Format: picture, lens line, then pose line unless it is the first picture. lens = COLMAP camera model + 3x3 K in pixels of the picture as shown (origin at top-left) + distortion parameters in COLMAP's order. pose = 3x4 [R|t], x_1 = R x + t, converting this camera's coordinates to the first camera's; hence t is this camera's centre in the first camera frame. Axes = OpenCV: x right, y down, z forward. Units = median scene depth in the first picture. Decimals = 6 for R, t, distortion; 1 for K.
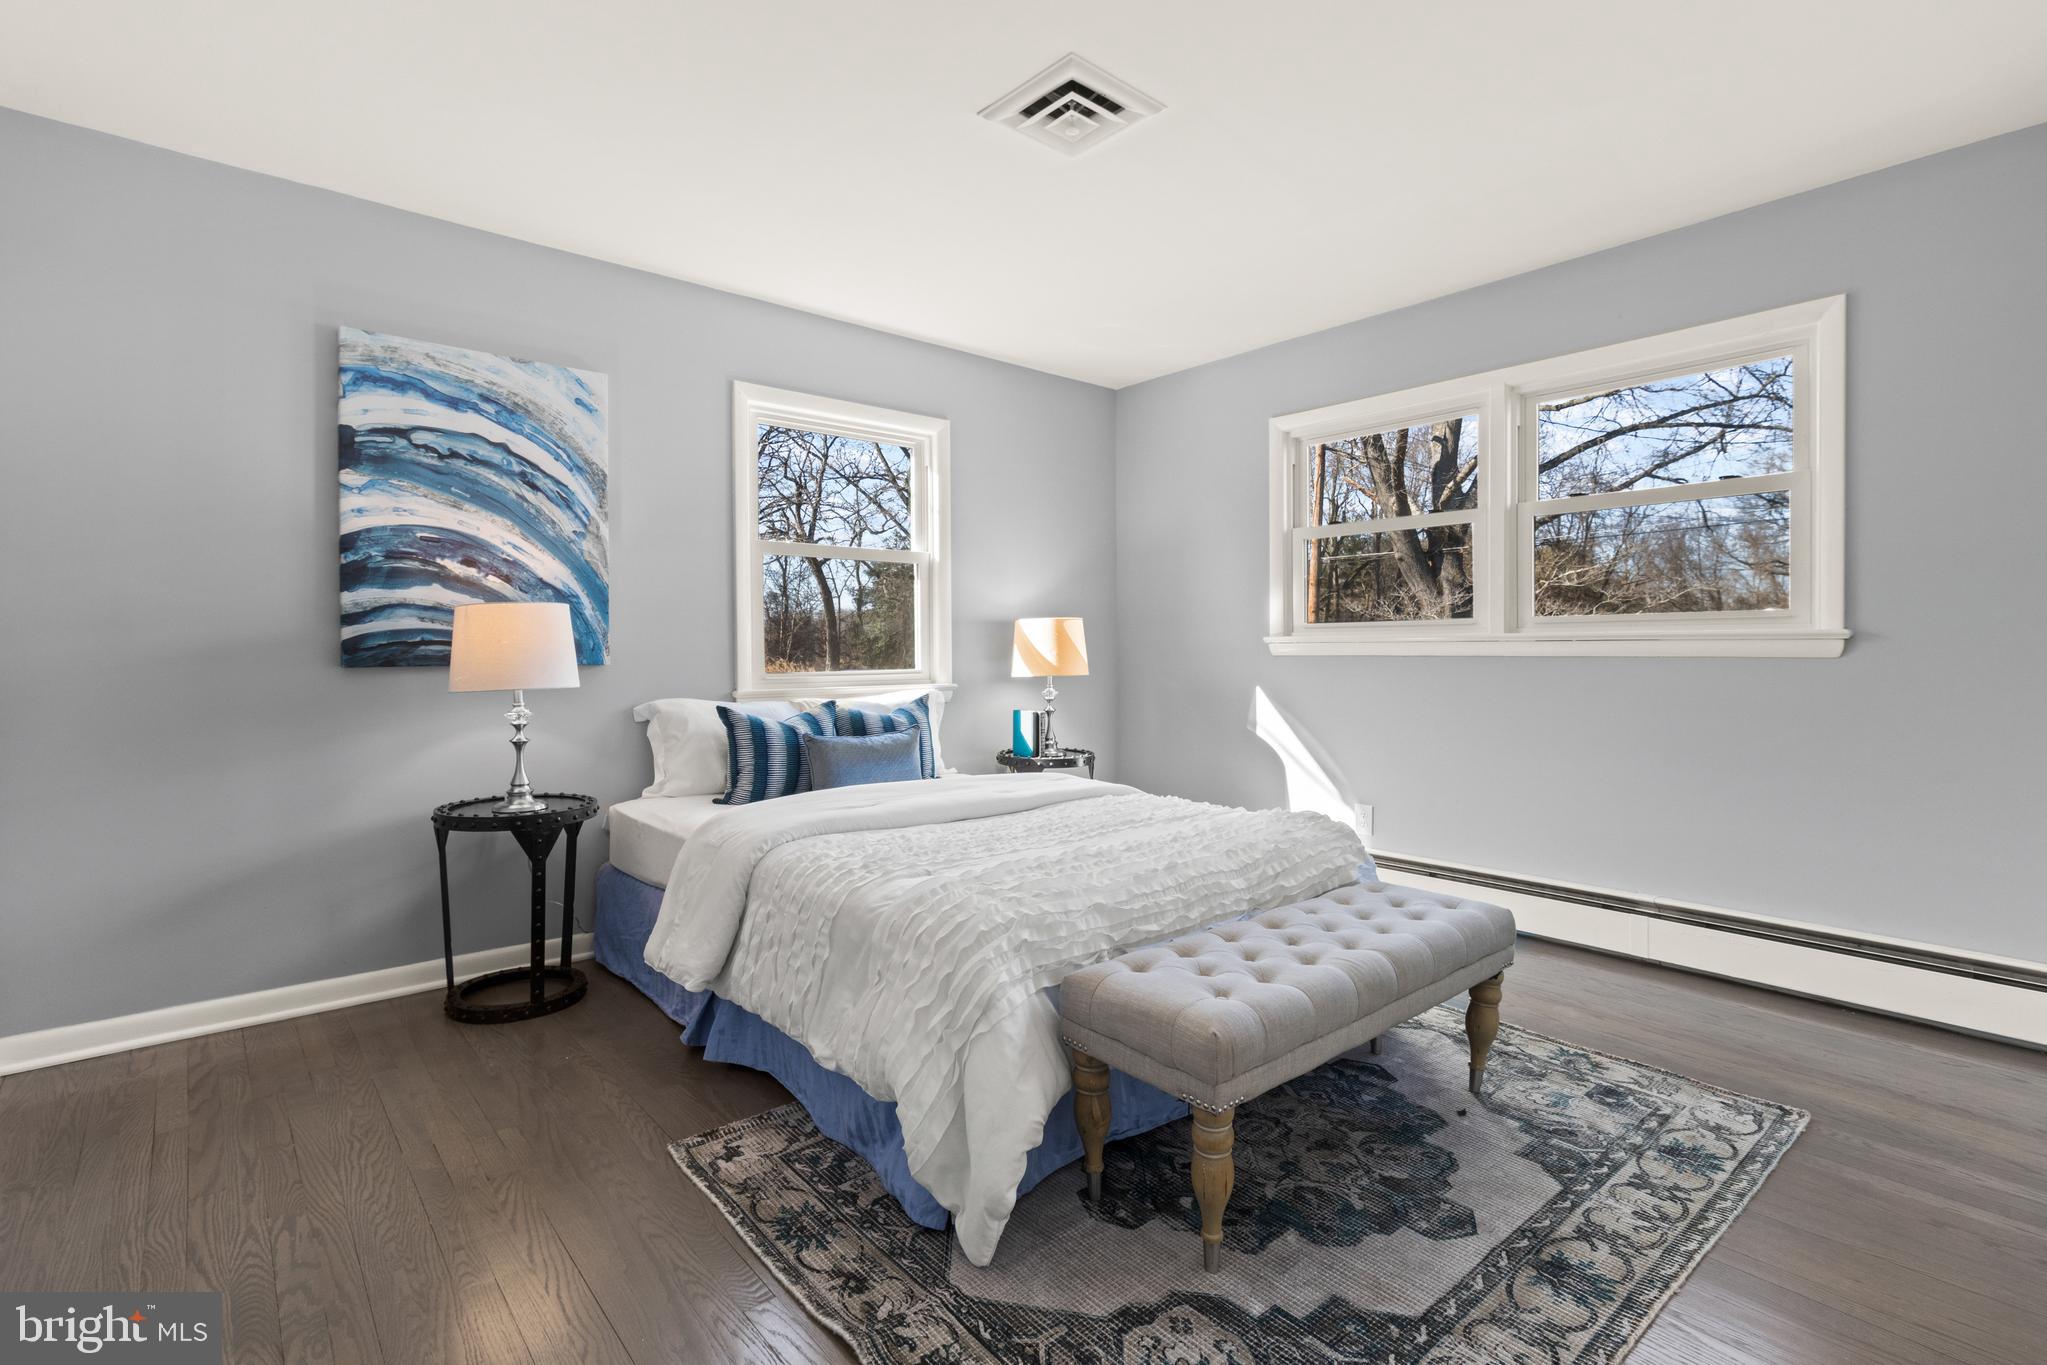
lens RADIAL K [[955.4, 0, 1014.1], [0, 955.4, 650.8], [0, 0, 1]] dist [0.000166, 0.000525]
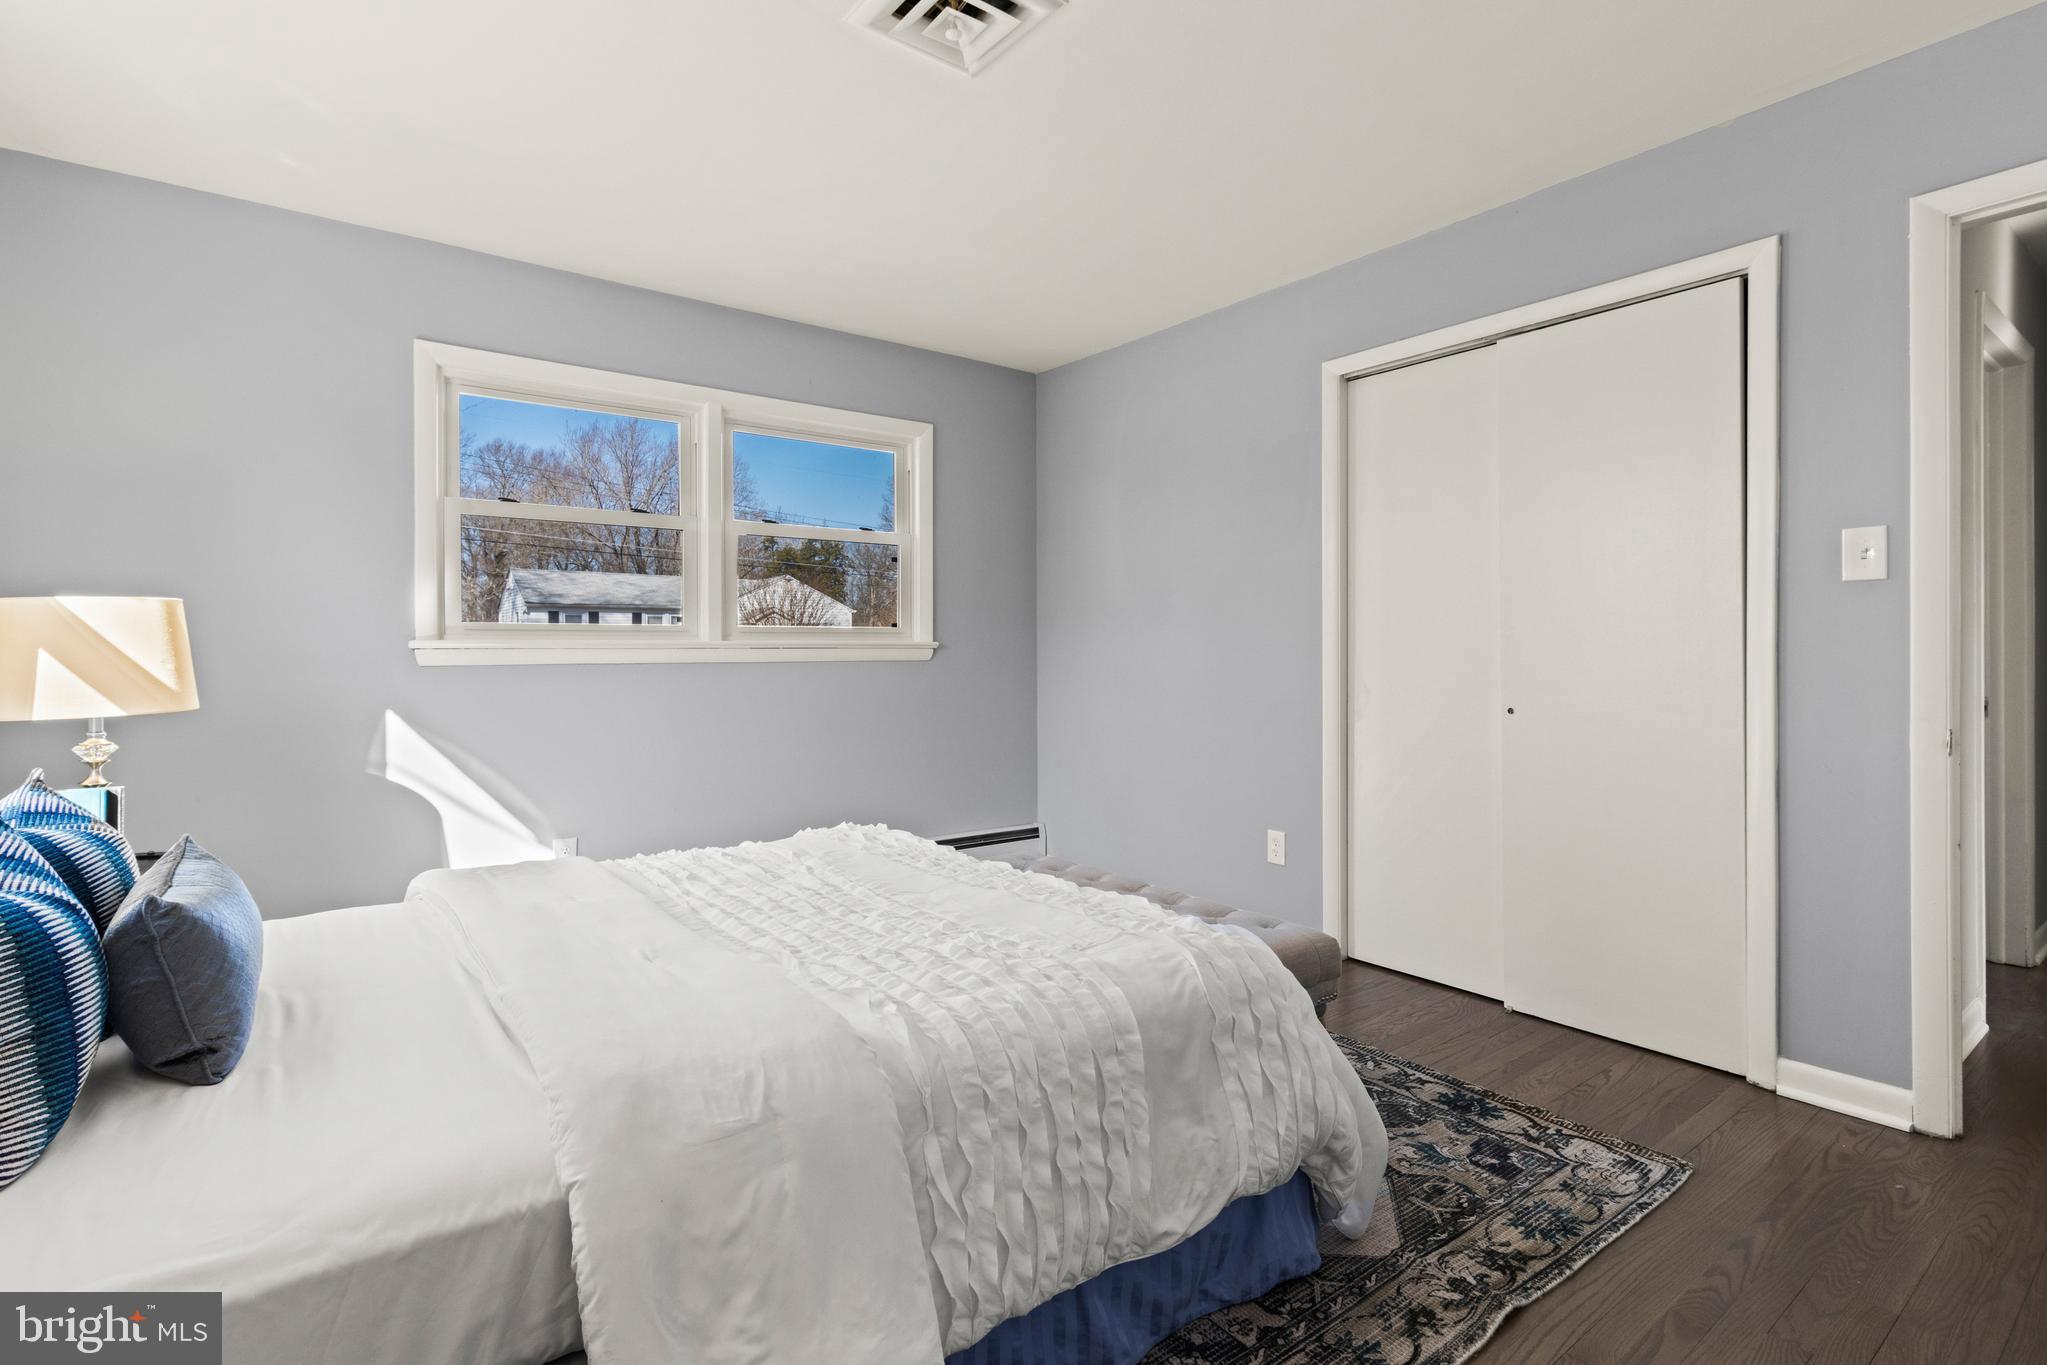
lens RADIAL K [[955.4, 0, 1014.1], [0, 955.4, 650.8], [0, 0, 1]] dist [0.000166, 0.000525]
pose [[0.059879, 0.001714, 0.998204, -0.604160], [0.004953, 0.999986, -0.002014, -0.004311], [-0.998193, 0.005065, 0.059869, 0.707544]]
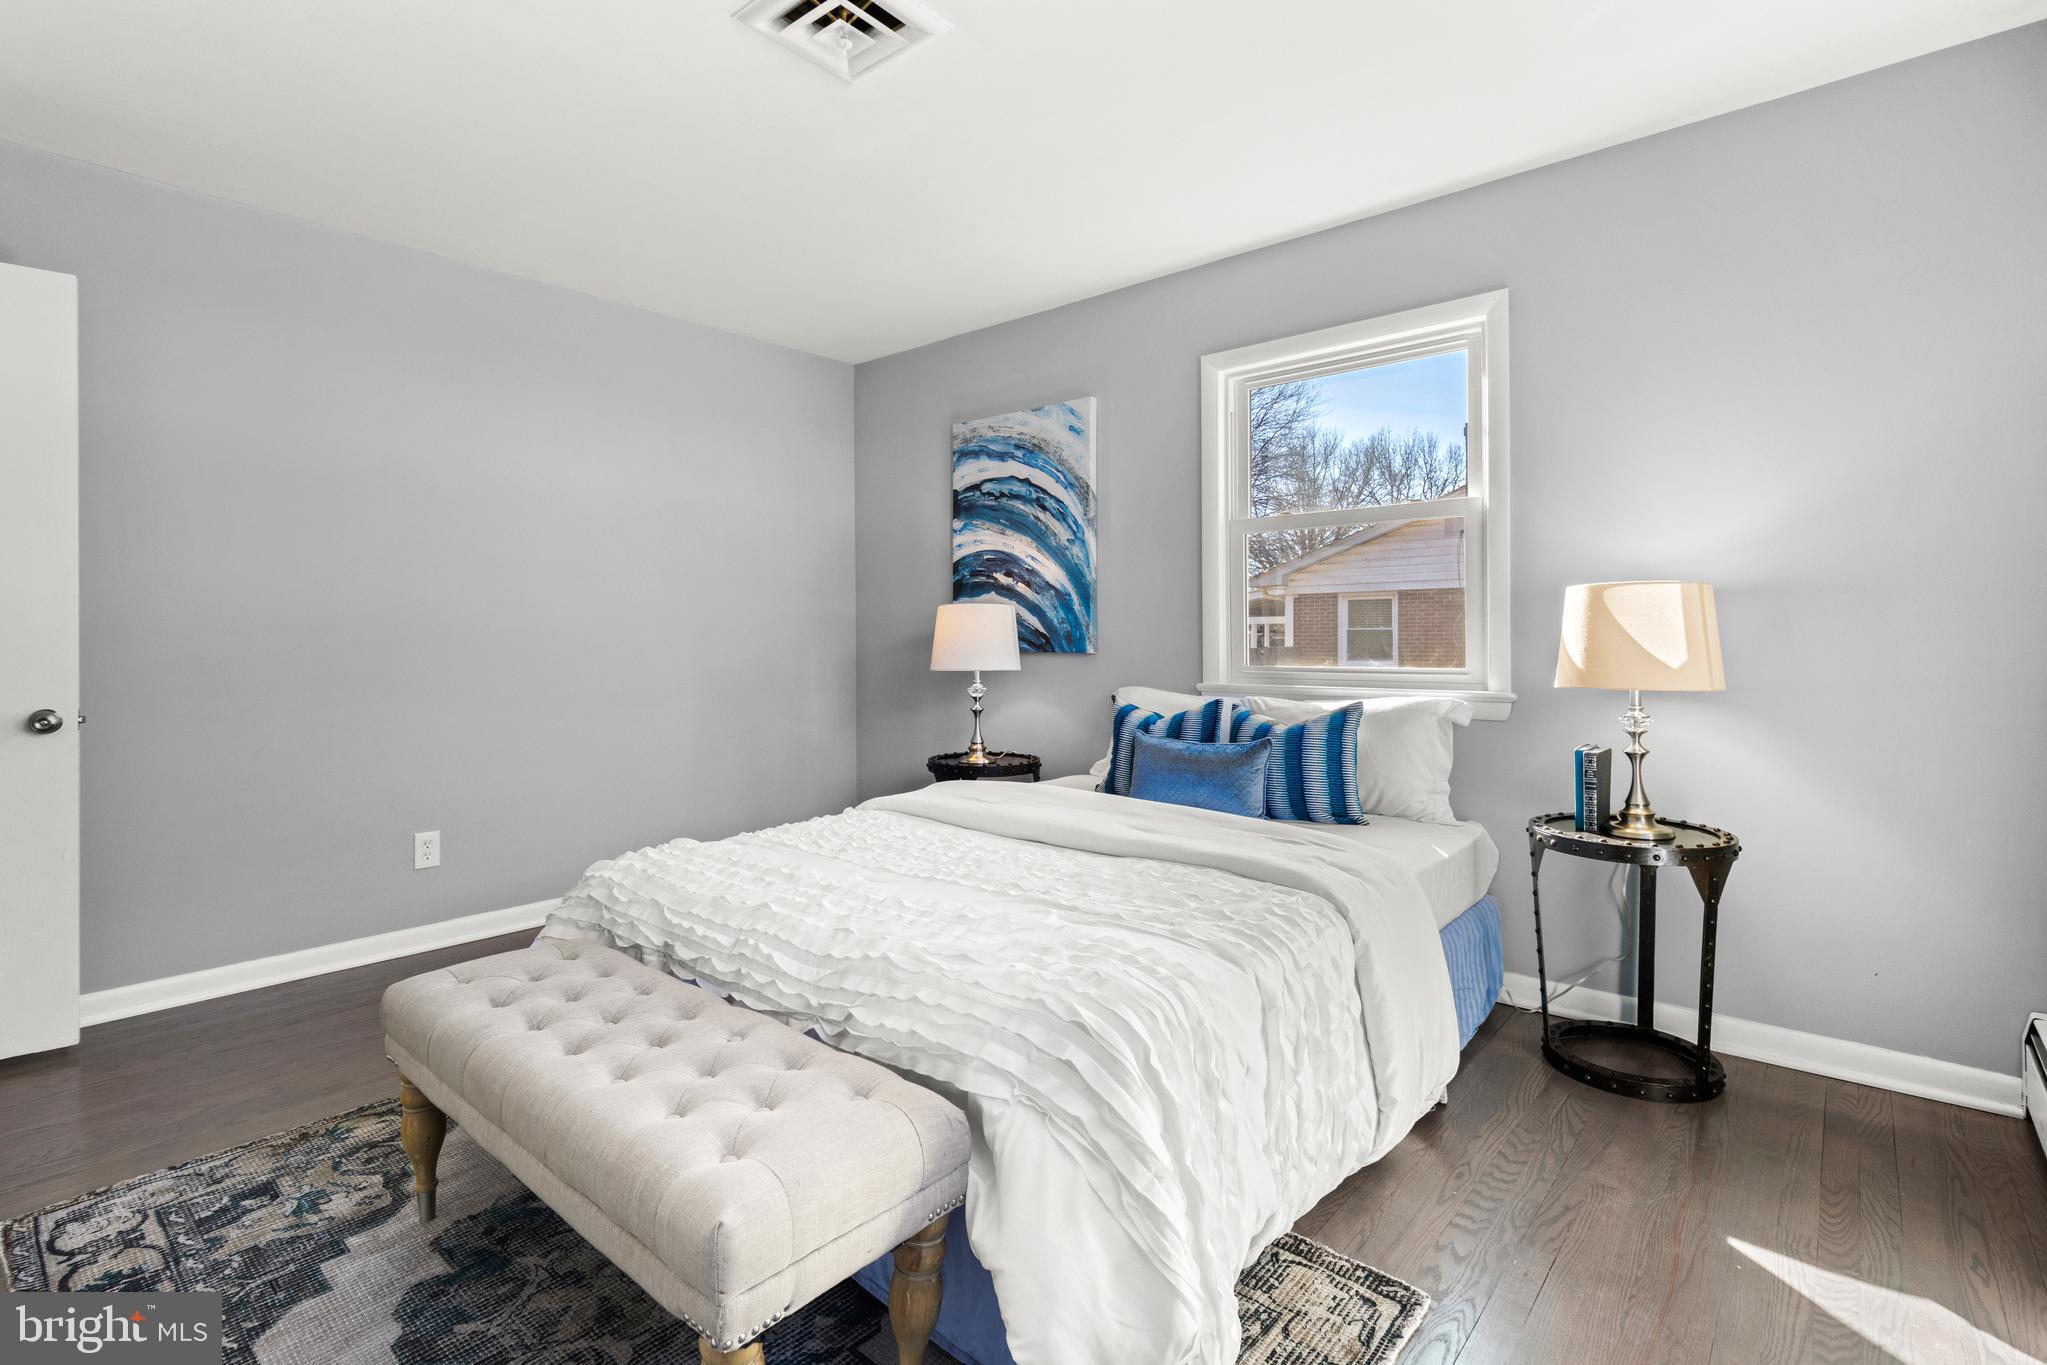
lens RADIAL K [[955.8, 0, 1018.7], [0, 955.8, 638.6], [0, 0, 1]] dist [-0.003288, 0.000178]
pose [[0.155377, 0.001693, -0.987854, 0.736954], [-0.000749, 0.999998, 0.001596, -0.004702], [0.987855, 0.000492, 0.155378, 0.801522]]
